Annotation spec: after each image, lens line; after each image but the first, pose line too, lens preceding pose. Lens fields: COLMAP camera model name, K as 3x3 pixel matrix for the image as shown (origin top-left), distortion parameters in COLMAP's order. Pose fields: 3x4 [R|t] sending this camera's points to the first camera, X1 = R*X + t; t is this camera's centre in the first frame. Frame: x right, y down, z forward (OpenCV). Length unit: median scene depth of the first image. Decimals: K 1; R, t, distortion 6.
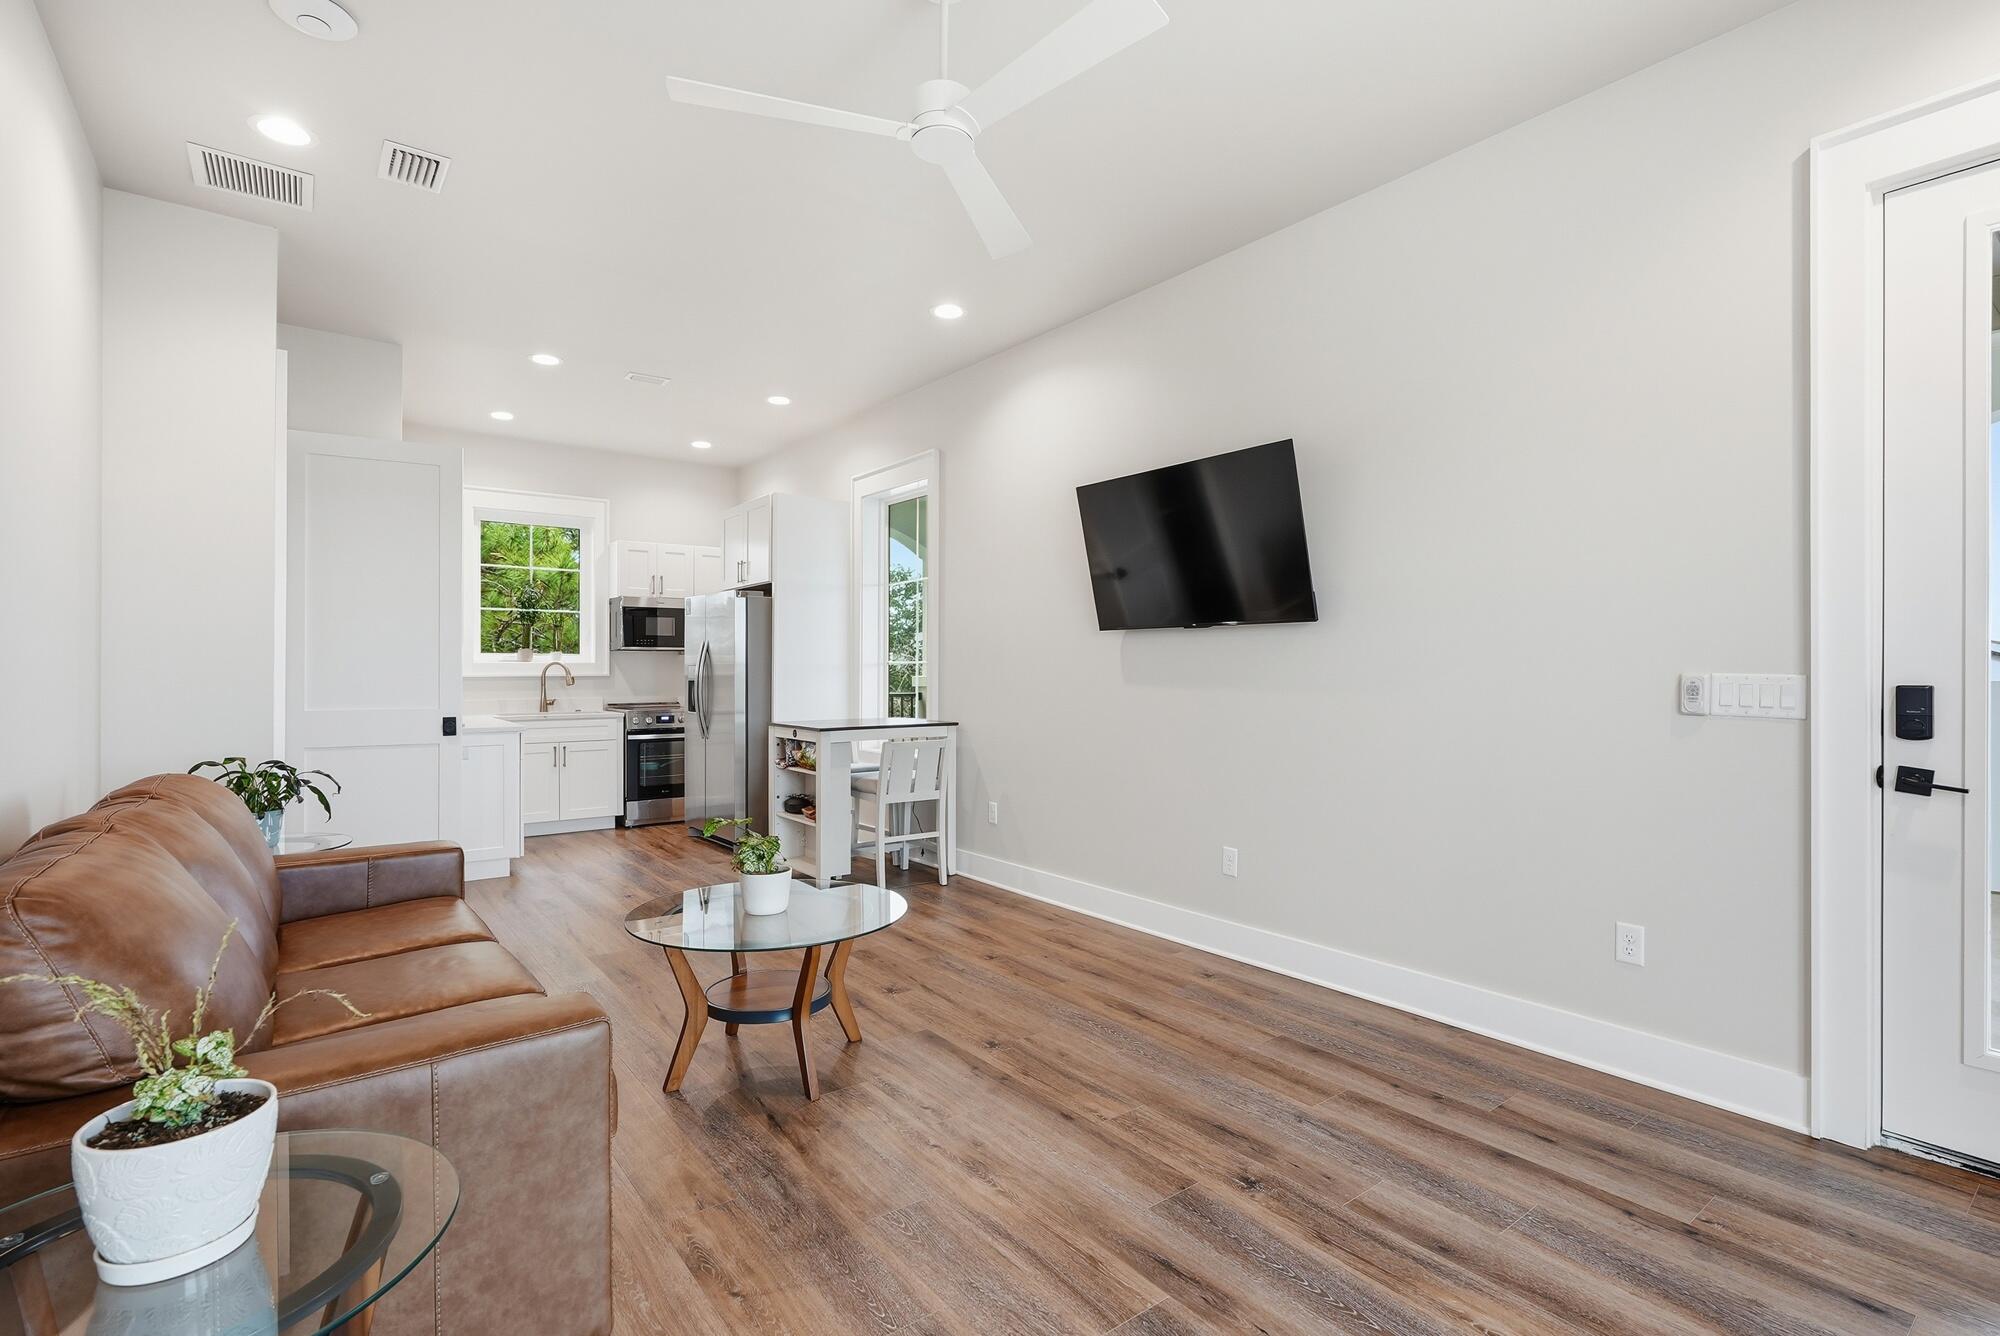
lens RADIAL K [[924.8, 0, 994.1], [0, 924.8, 664.4], [0, 0, 1]] dist [-0.009234, 0.000009]
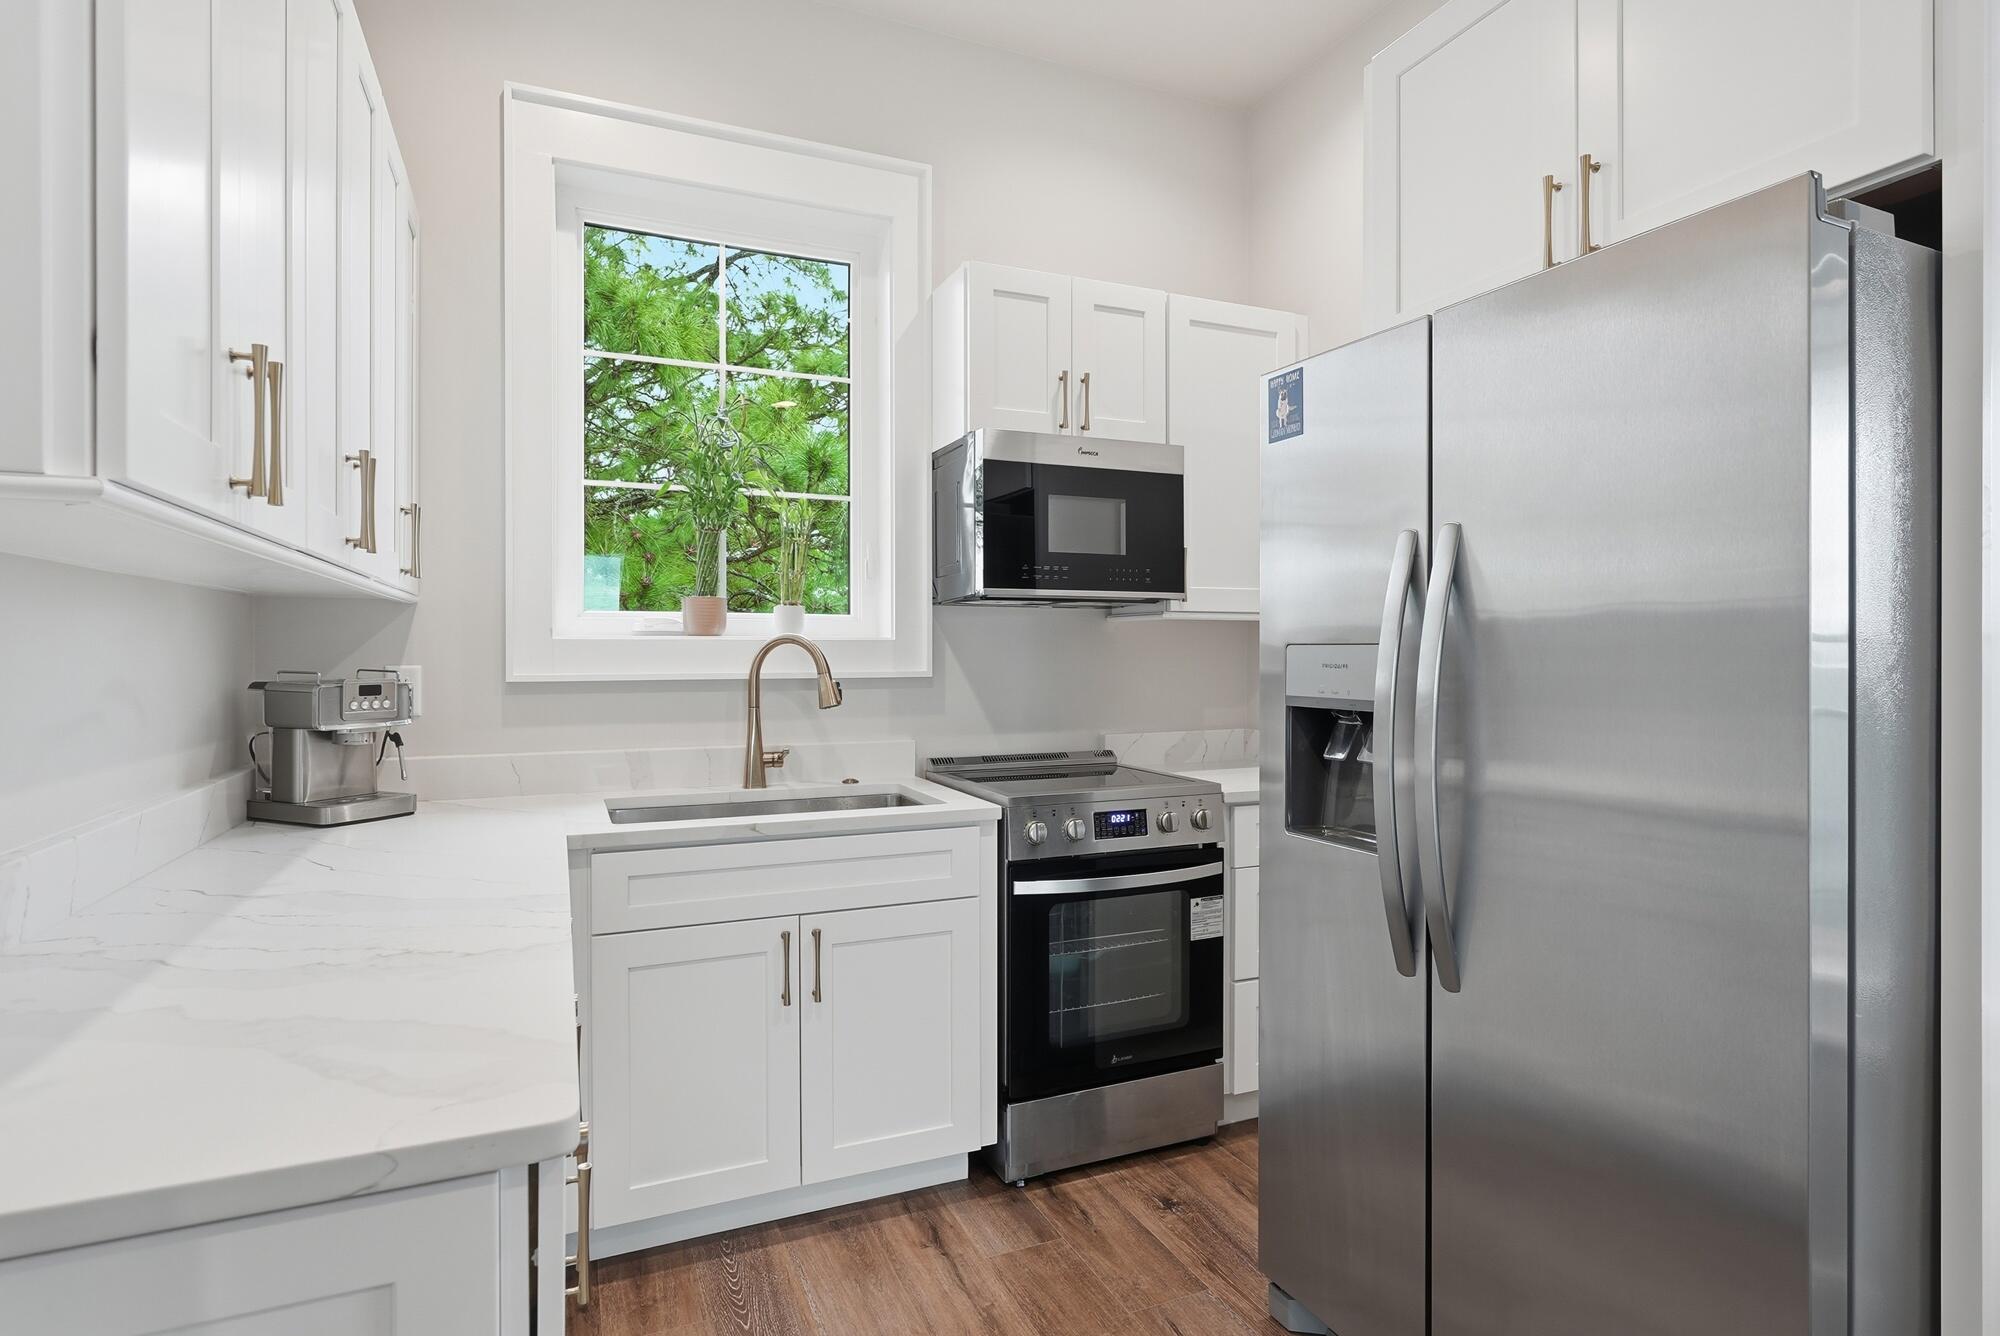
lens RADIAL K [[1043.6, 0, 1005.4], [0, 1043.6, 651.9], [0, 0, 1]] dist [0.000116, 0.000222]
pose [[0.972659, 0.000926, -0.232238, -0.328257], [0.000352, 0.999985, 0.005462, 0.001113], [0.232240, -0.005394, 0.972644, 0.687684]]
